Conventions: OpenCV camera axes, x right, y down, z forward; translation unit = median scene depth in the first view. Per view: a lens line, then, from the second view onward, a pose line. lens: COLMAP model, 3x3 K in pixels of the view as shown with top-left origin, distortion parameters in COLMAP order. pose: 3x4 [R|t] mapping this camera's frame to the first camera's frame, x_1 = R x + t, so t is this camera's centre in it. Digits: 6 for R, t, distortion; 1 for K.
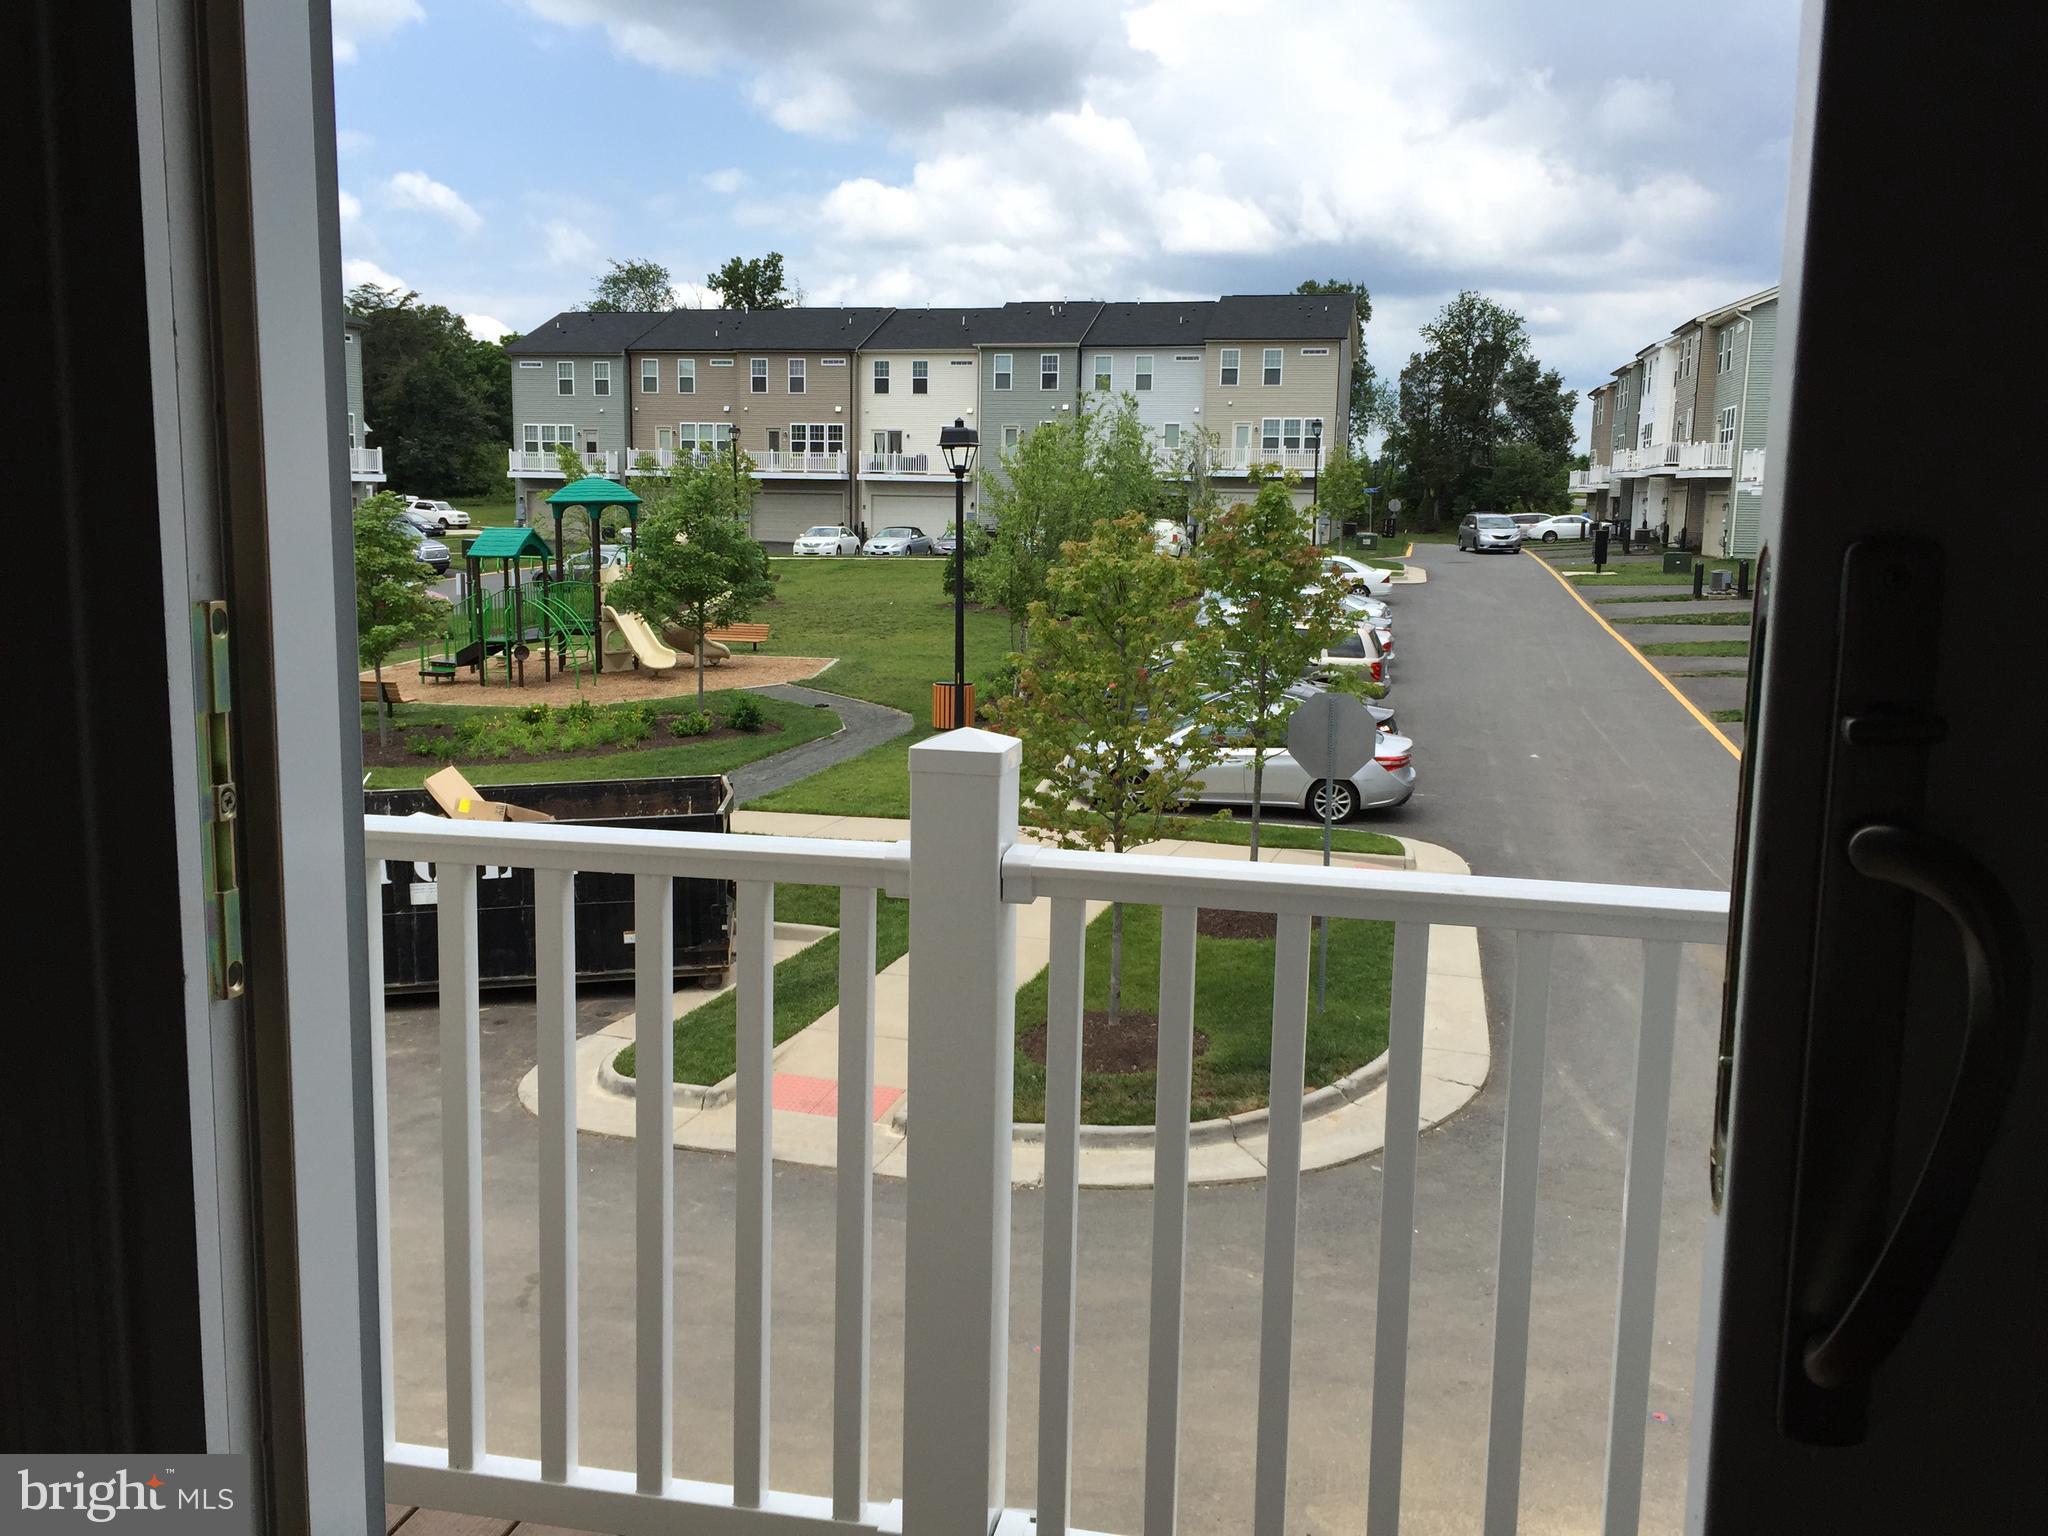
lens RADIAL K [[1764.8, 0, 1024.0], [0, 1764.8, 768.0], [0, 0, 1]] dist [0.060081, -0.006688]
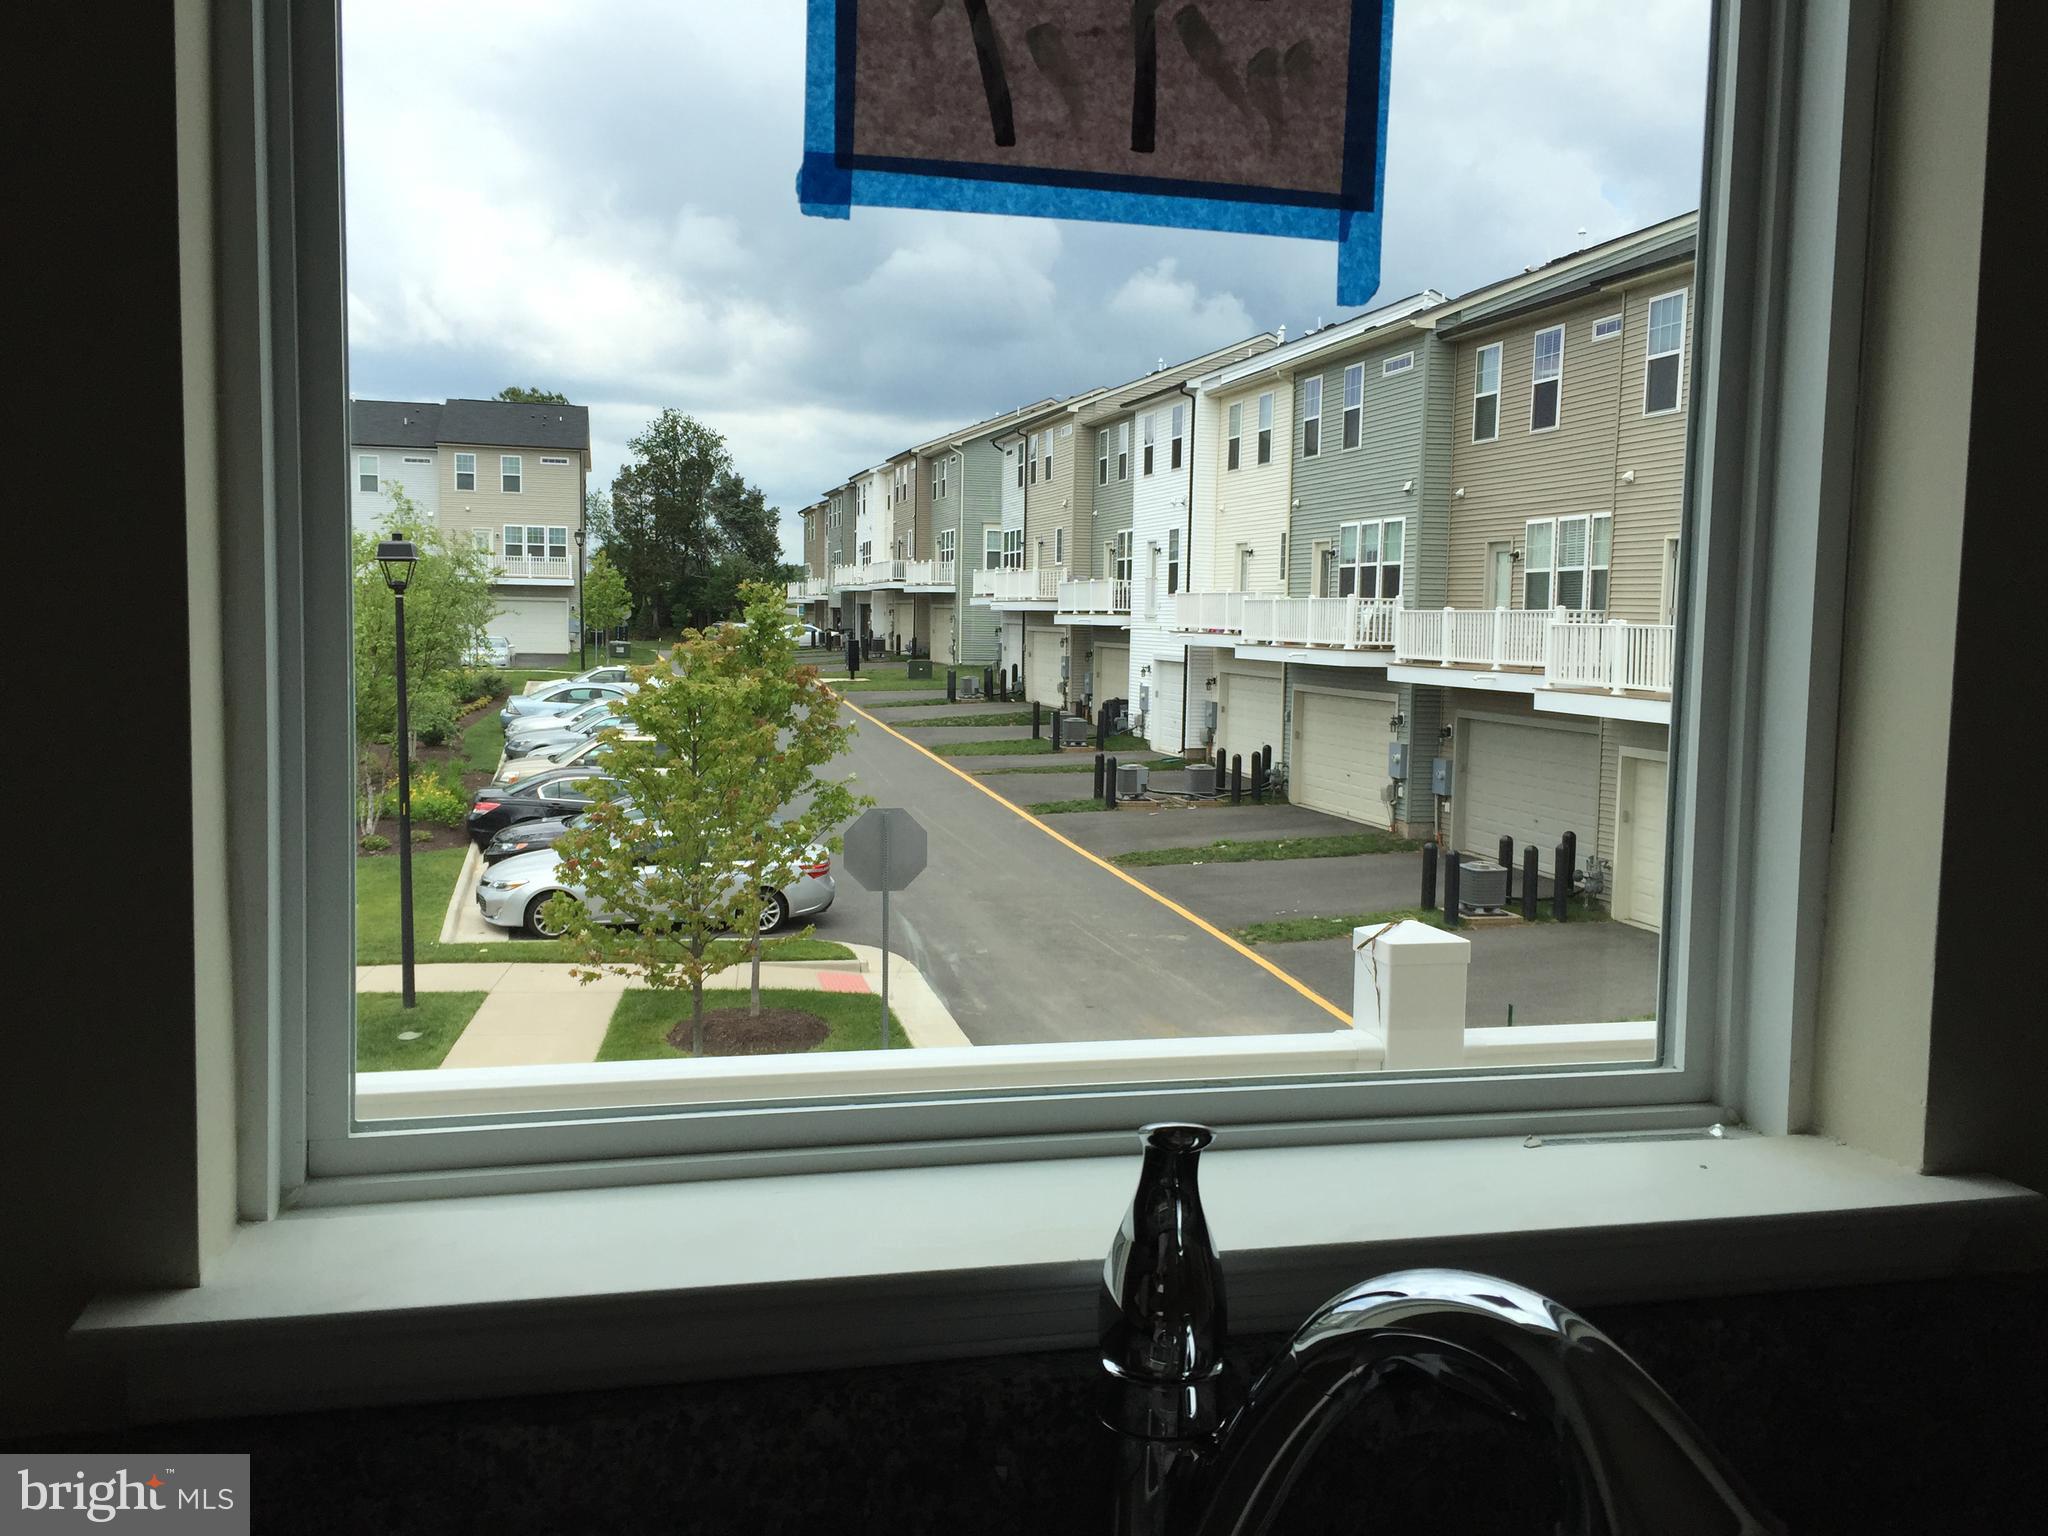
lens RADIAL K [[1744.7, 0, 1024.0], [0, 1744.7, 768.0], [0, 0, 1]] dist [0.053896, -0.067294]
pose [[0.901138, -0.034606, 0.432148, -0.038707], [0.059458, 0.997255, -0.044127, -0.003323], [-0.429435, 0.065459, 0.900722, 0.008506]]
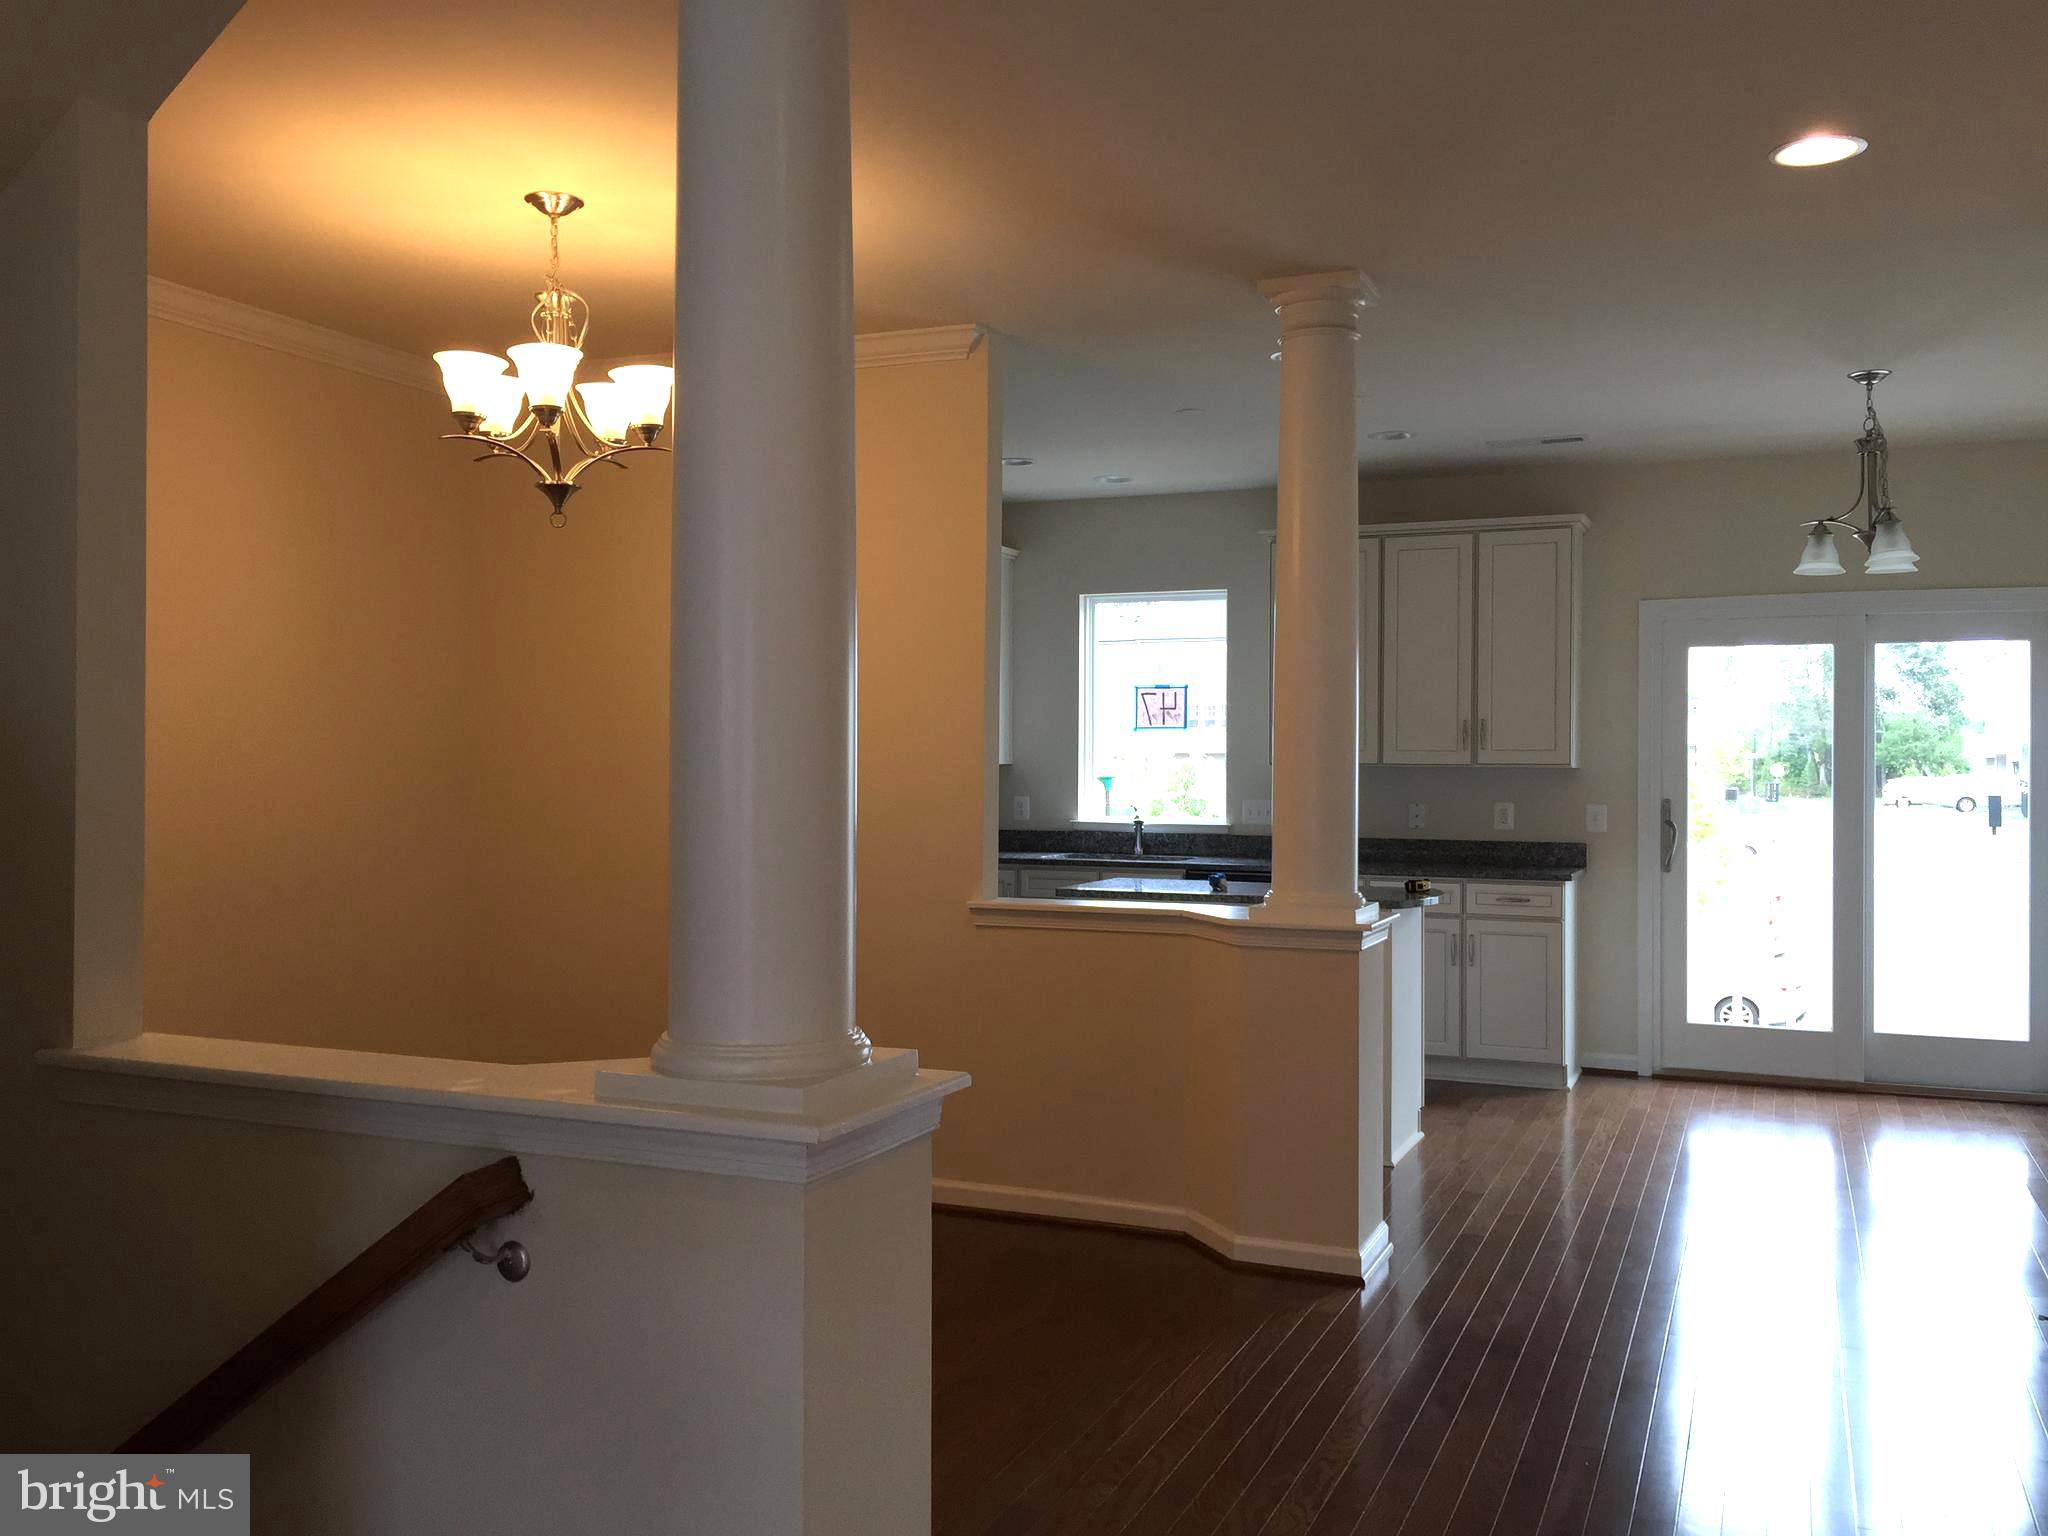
lens RADIAL K [[1714.9, 0, 1017.0], [0, 1714.9, 741.4], [0, 0, 1]] dist [0.061602, -0.006509]
pose [[0.978265, -0.015556, -0.206772, -0.019338], [-0.018990, 0.986271, -0.164042, 0.011947], [0.206485, 0.164403, 0.964539, -0.091804]]
